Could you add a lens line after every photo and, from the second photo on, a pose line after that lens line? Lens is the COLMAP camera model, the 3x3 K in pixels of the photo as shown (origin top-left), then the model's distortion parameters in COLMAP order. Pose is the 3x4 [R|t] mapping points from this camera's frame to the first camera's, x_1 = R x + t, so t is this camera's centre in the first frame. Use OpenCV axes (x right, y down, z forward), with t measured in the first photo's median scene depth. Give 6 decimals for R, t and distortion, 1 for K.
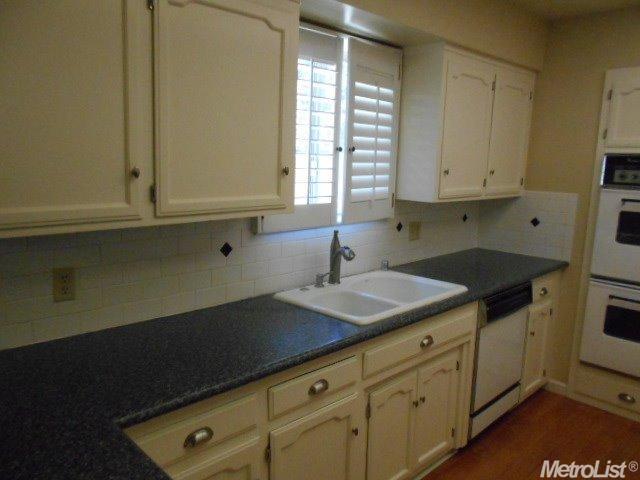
lens RADIAL K [[495.3, 0, 286.3], [0, 495.3, 248.8], [0, 0, 1]] dist [-0.025693, -0.003287]
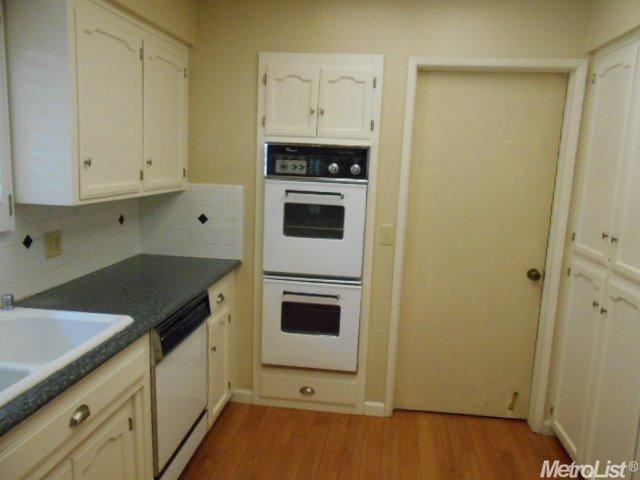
lens RADIAL K [[518.3, 0, 308.4], [0, 518.3, 236.3], [0, 0, 1]] dist [0.000677, -0.002472]
pose [[0.774785, -0.088306, 0.626027, 0.078407], [0.095516, 0.995181, 0.022165, -0.029770], [-0.624968, 0.042623, 0.779486, 0.182775]]
